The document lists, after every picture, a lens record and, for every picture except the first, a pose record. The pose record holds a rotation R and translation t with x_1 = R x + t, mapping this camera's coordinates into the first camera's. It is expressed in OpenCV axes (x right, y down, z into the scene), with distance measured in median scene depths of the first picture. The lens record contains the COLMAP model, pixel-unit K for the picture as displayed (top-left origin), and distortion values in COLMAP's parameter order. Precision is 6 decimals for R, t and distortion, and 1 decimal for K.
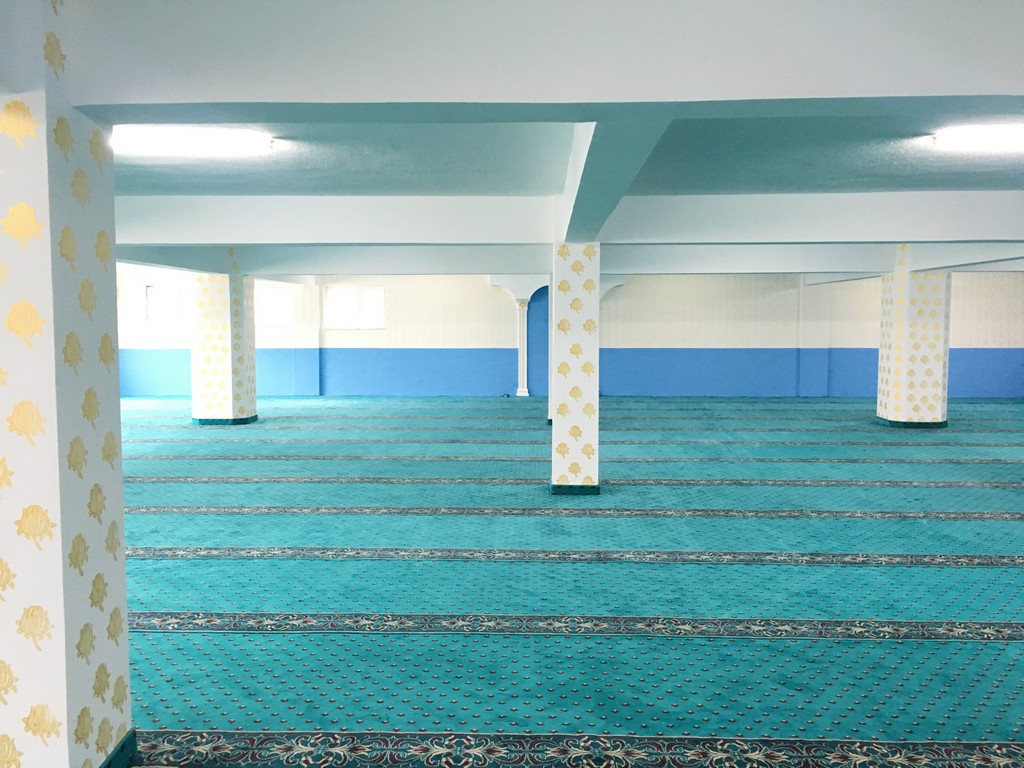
lens RADIAL K [[871.2, 0, 512.0], [0, 871.2, 384.0], [0, 0, 1]] dist [0.087442, -0.106789]
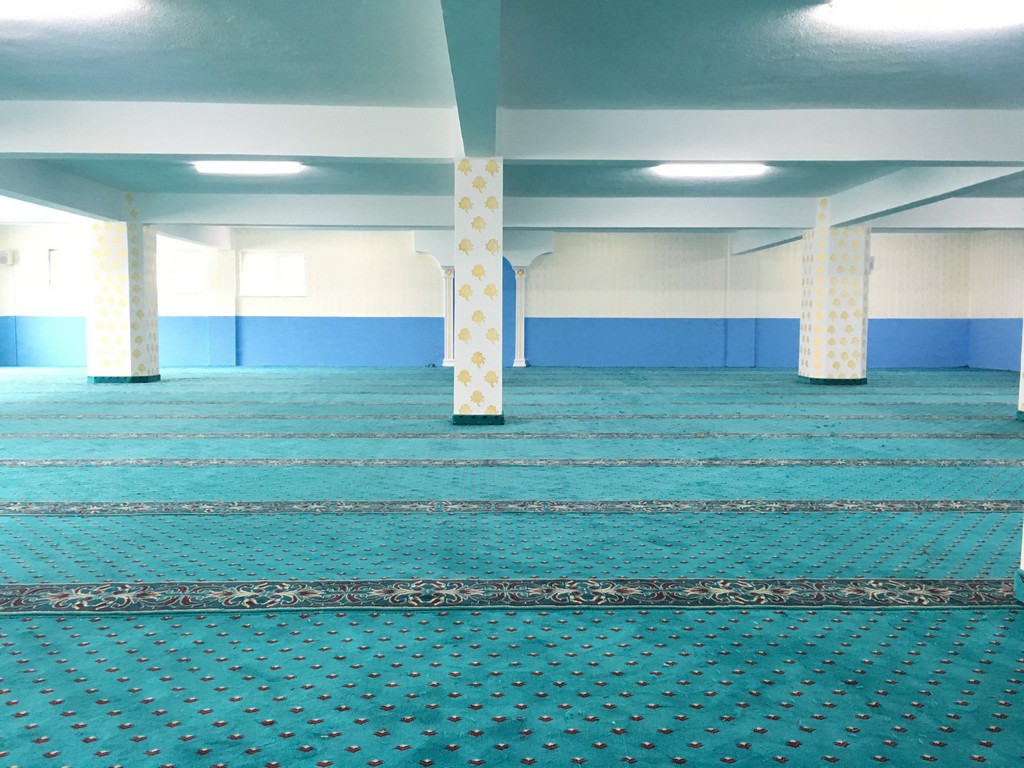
lens RADIAL K [[871.2, 0, 512.0], [0, 871.2, 384.0], [0, 0, 1]] dist [0.087442, -0.106789]
pose [[0.998170, 0.000128, 0.060464, 0.052253], [0.000308, 0.999974, -0.007210, 0.089325], [-0.060463, 0.007216, 0.998144, 0.050913]]
